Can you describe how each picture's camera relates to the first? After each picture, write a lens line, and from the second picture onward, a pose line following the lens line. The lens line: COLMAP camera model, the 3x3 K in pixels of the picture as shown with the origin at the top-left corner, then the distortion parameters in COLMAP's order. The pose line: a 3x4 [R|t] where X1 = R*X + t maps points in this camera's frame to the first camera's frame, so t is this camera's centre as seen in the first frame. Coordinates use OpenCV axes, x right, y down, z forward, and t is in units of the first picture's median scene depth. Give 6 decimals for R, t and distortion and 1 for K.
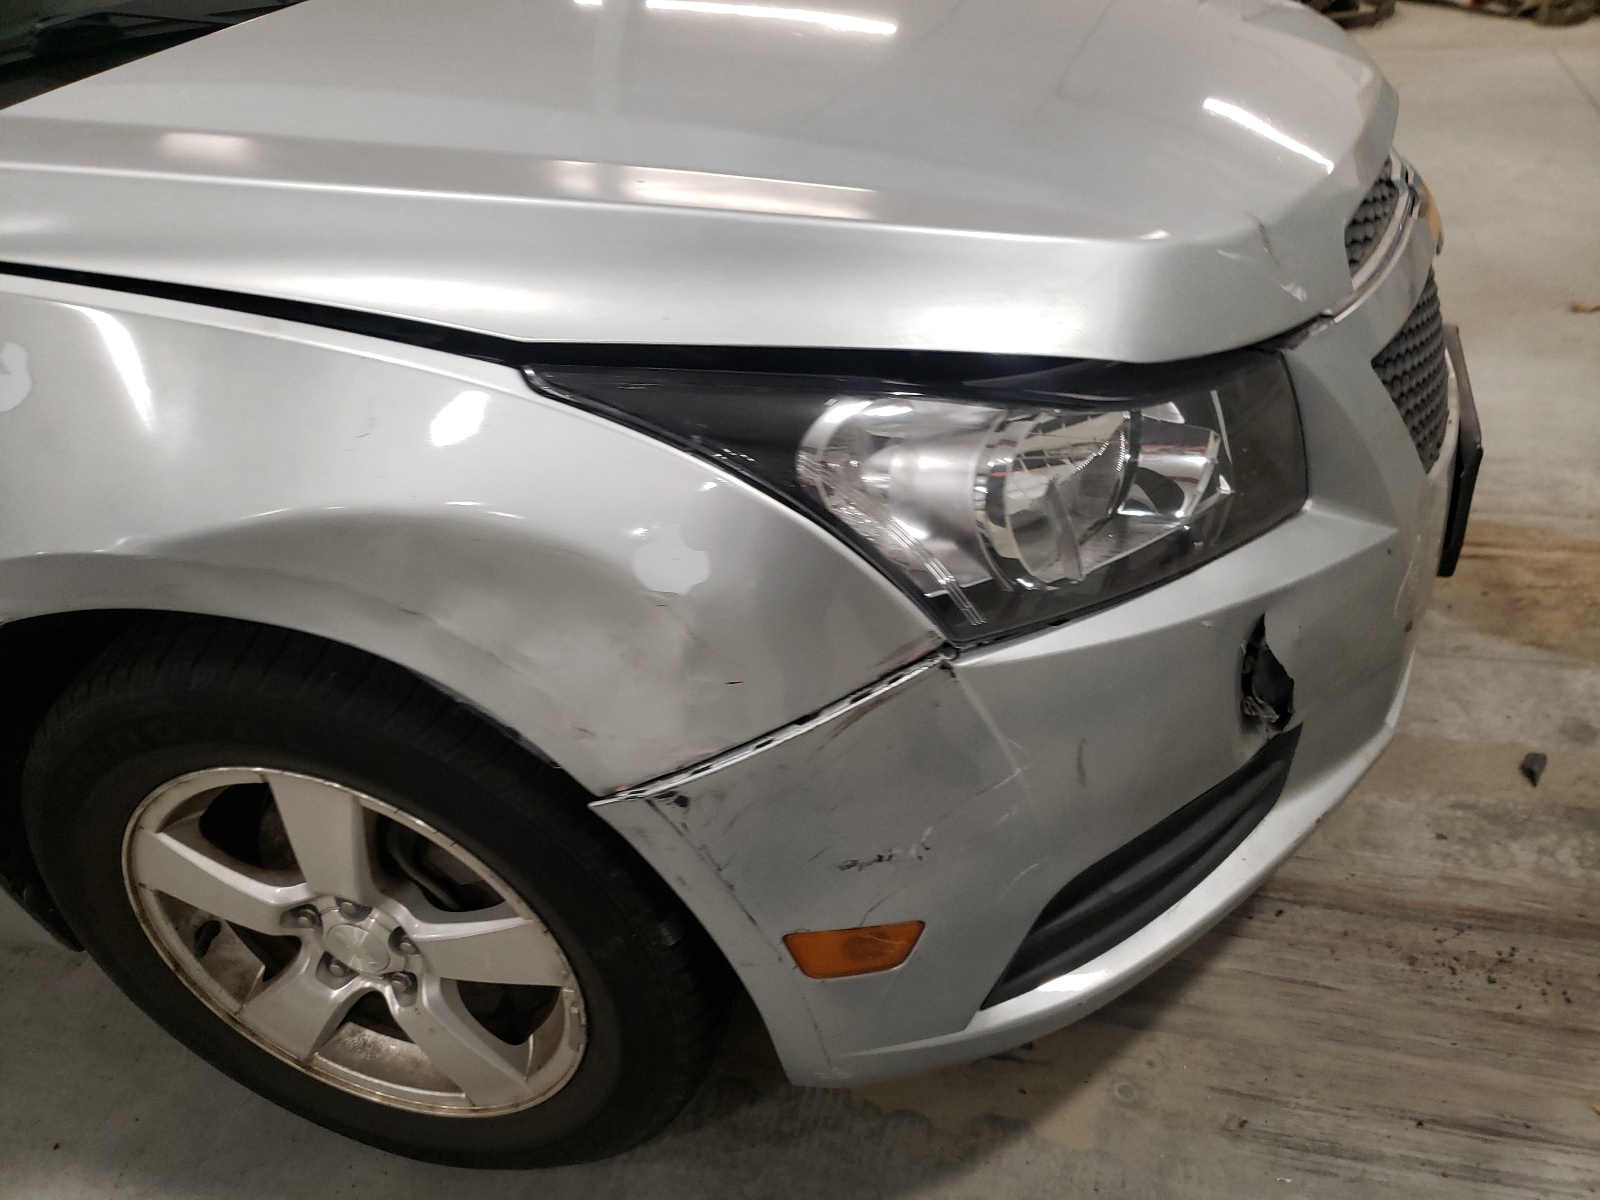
lens RADIAL K [[1236.2, 0, 800.0], [0, 1236.2, 600.0], [0, 0, 1]] dist [0.010859, 0.001847]
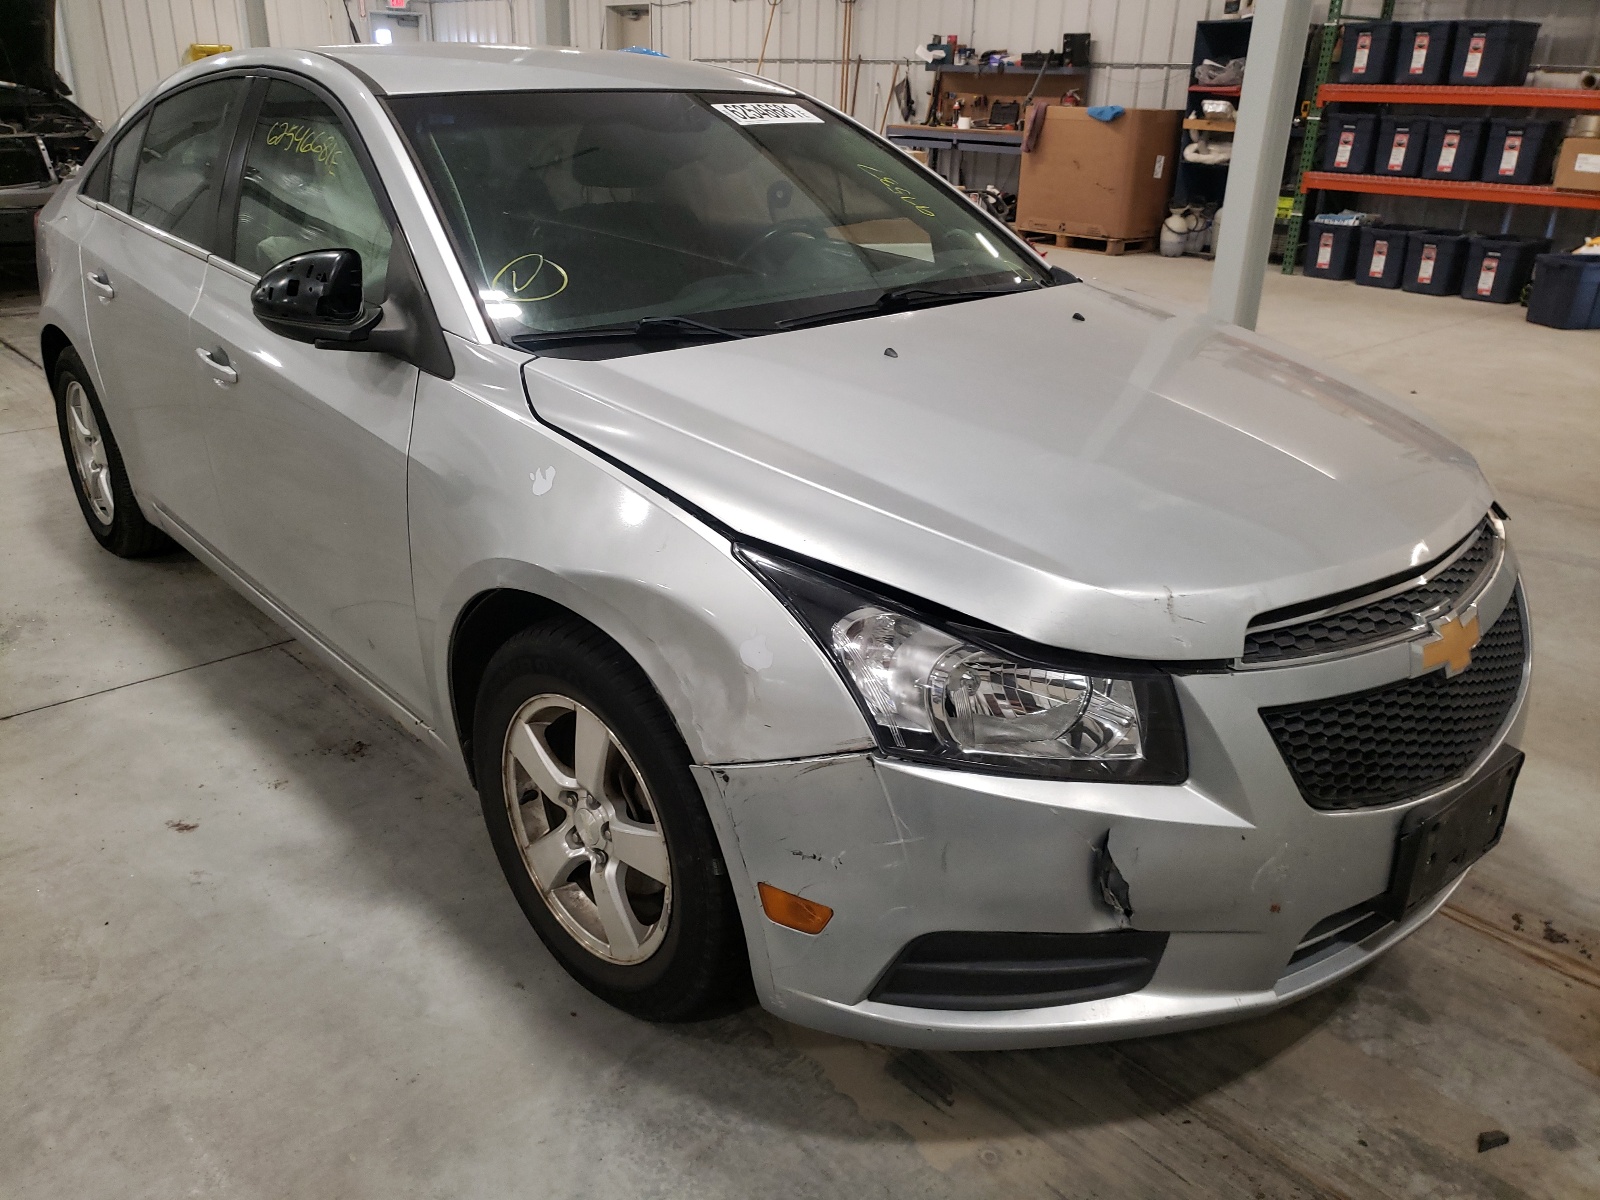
lens RADIAL K [[1236.2, 0, 800.0], [0, 1236.2, 600.0], [0, 0, 1]] dist [0.010859, 0.001847]
pose [[0.853434, 0.310384, -0.418703, 0.524356], [-0.379288, 0.920845, -0.090473, 0.030333], [0.357479, 0.236022, 0.903605, -0.538228]]
